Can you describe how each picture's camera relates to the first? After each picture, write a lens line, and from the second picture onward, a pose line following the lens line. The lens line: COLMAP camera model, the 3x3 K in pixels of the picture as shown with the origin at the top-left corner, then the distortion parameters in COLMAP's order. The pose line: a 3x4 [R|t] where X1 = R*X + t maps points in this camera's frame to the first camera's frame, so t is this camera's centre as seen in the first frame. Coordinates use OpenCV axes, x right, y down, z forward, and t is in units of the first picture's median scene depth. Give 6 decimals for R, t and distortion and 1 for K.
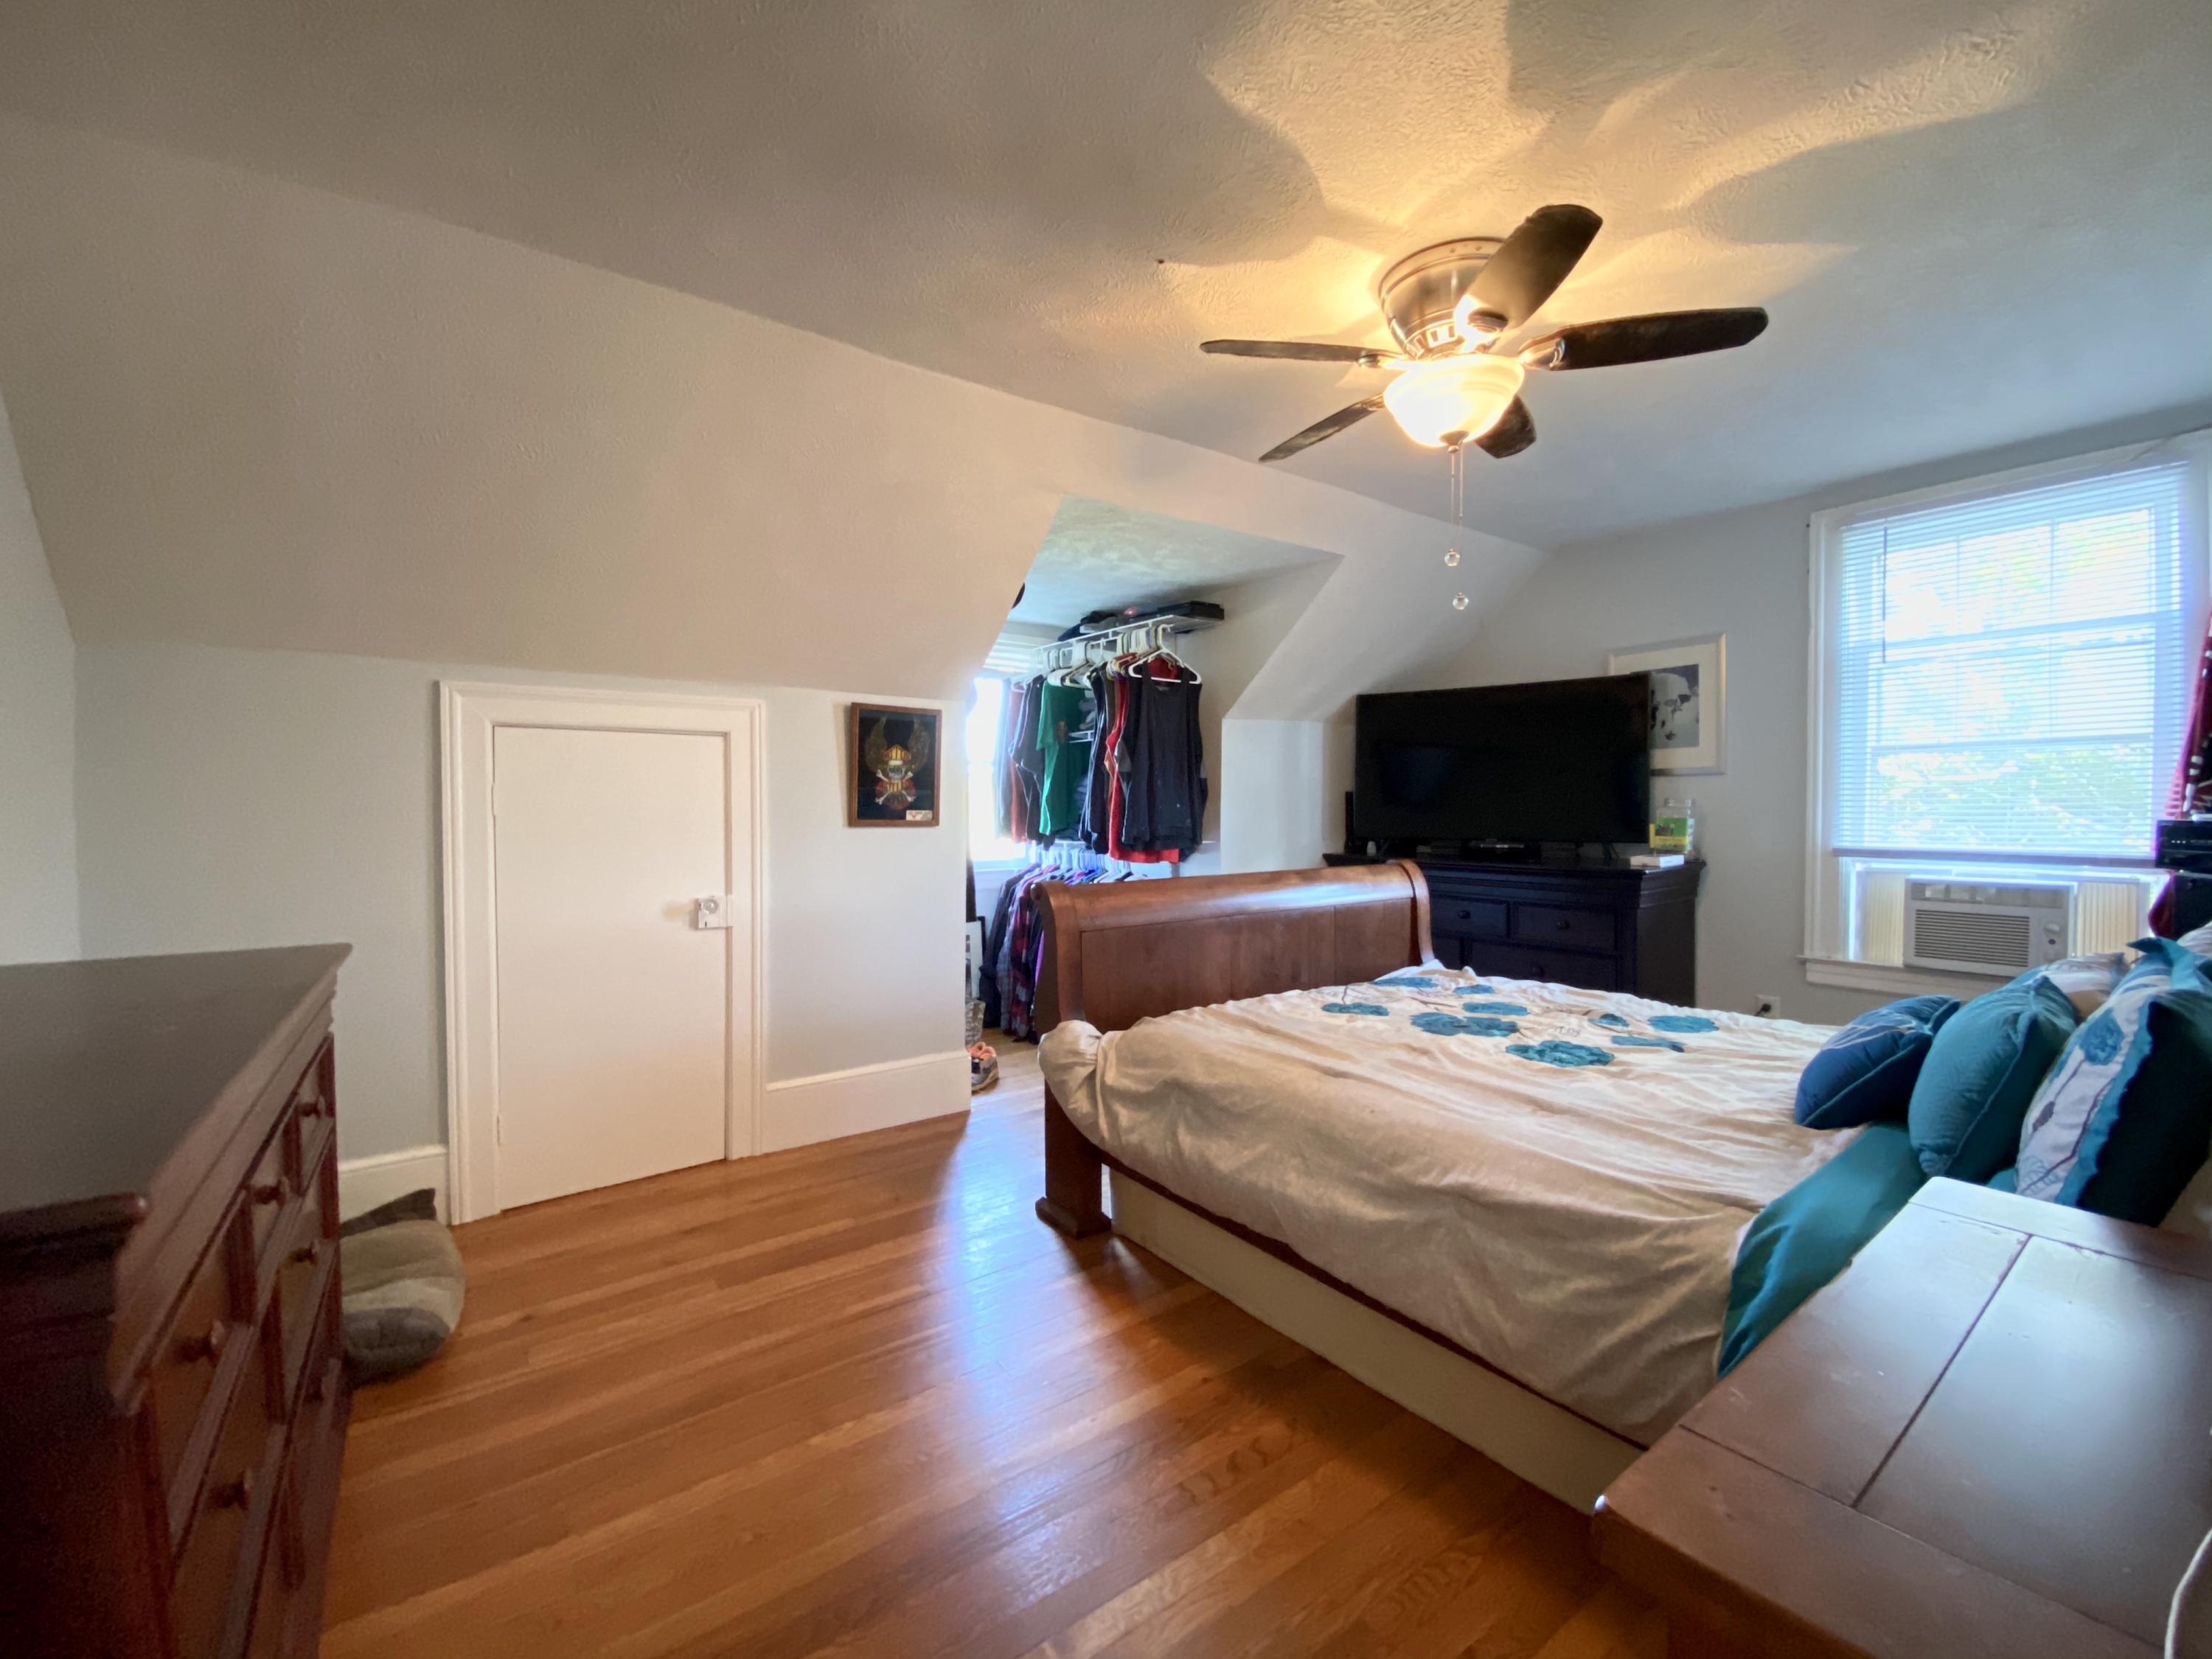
lens RADIAL K [[906.0, 0, 1104.7], [0, 906.0, 830.7], [0, 0, 1]] dist [0.002414, -0.007357]
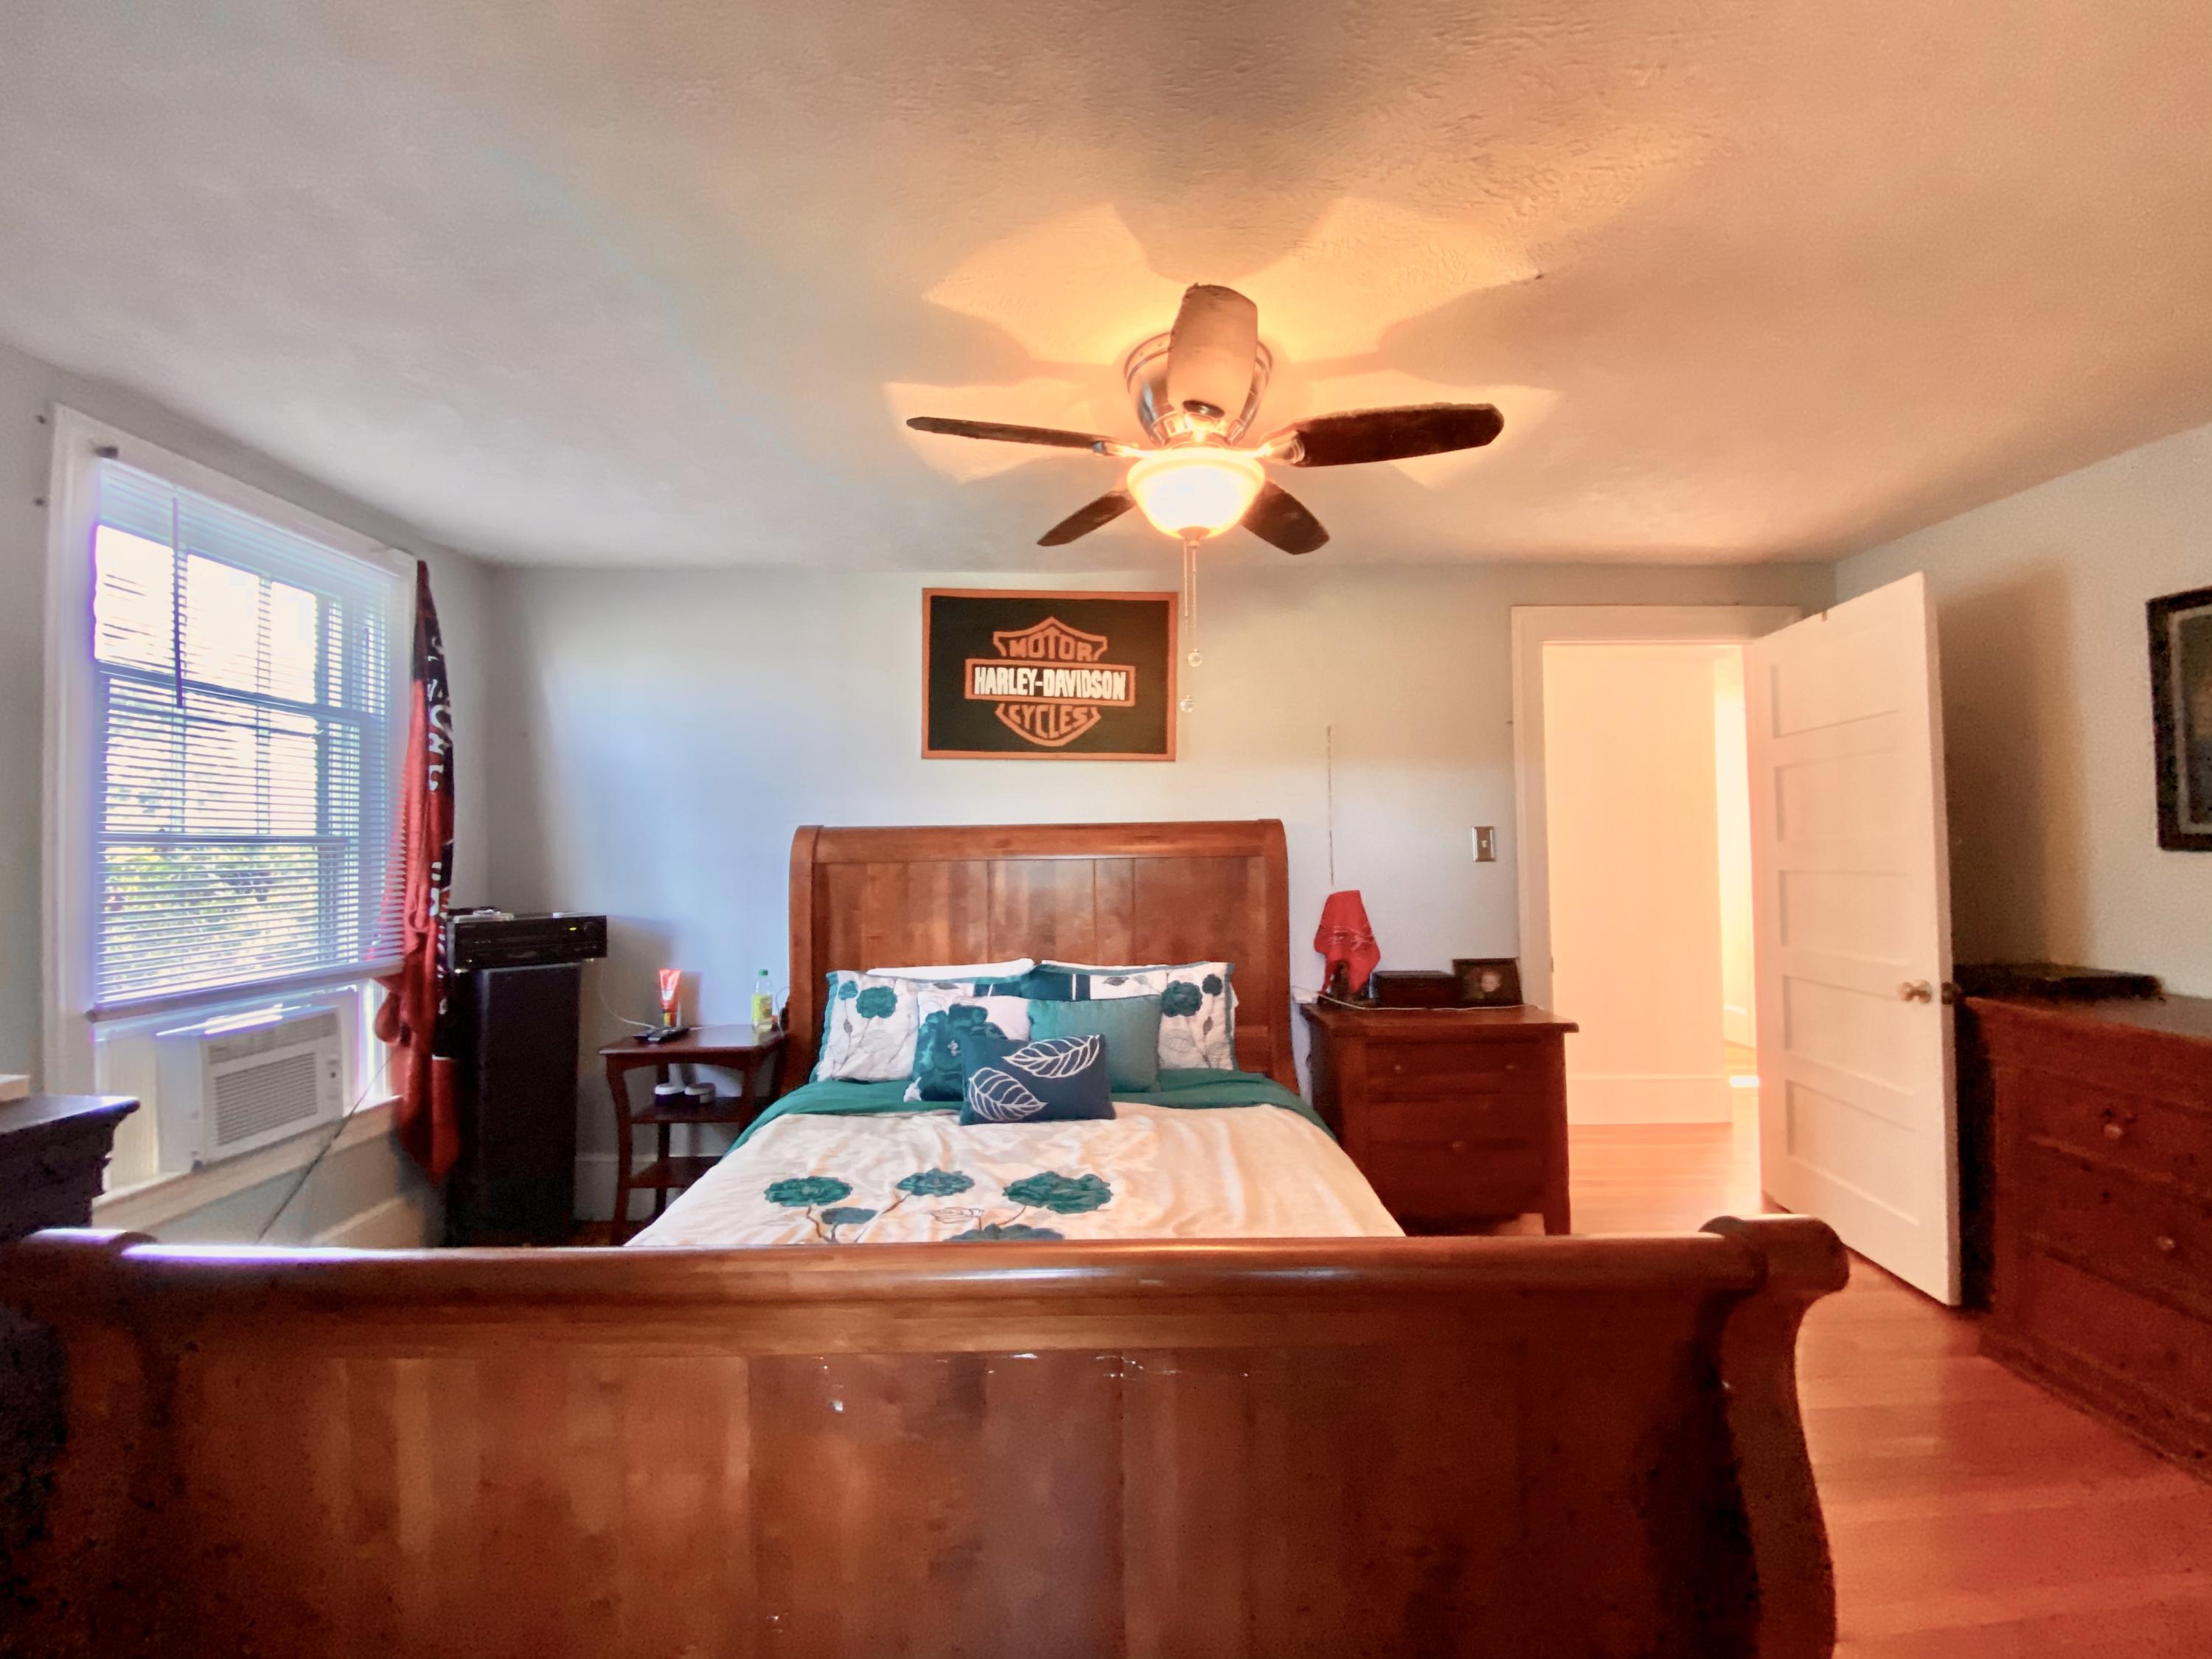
lens RADIAL K [[906.0, 0, 1100.7], [0, 906.0, 831.1], [0, 0, 1]] dist [0.002414, -0.007357]
pose [[-0.819169, 0.028054, 0.572866, -0.050736], [0.030481, 0.999521, -0.005361, -0.090288], [-0.572742, 0.013070, -0.819631, 1.421287]]
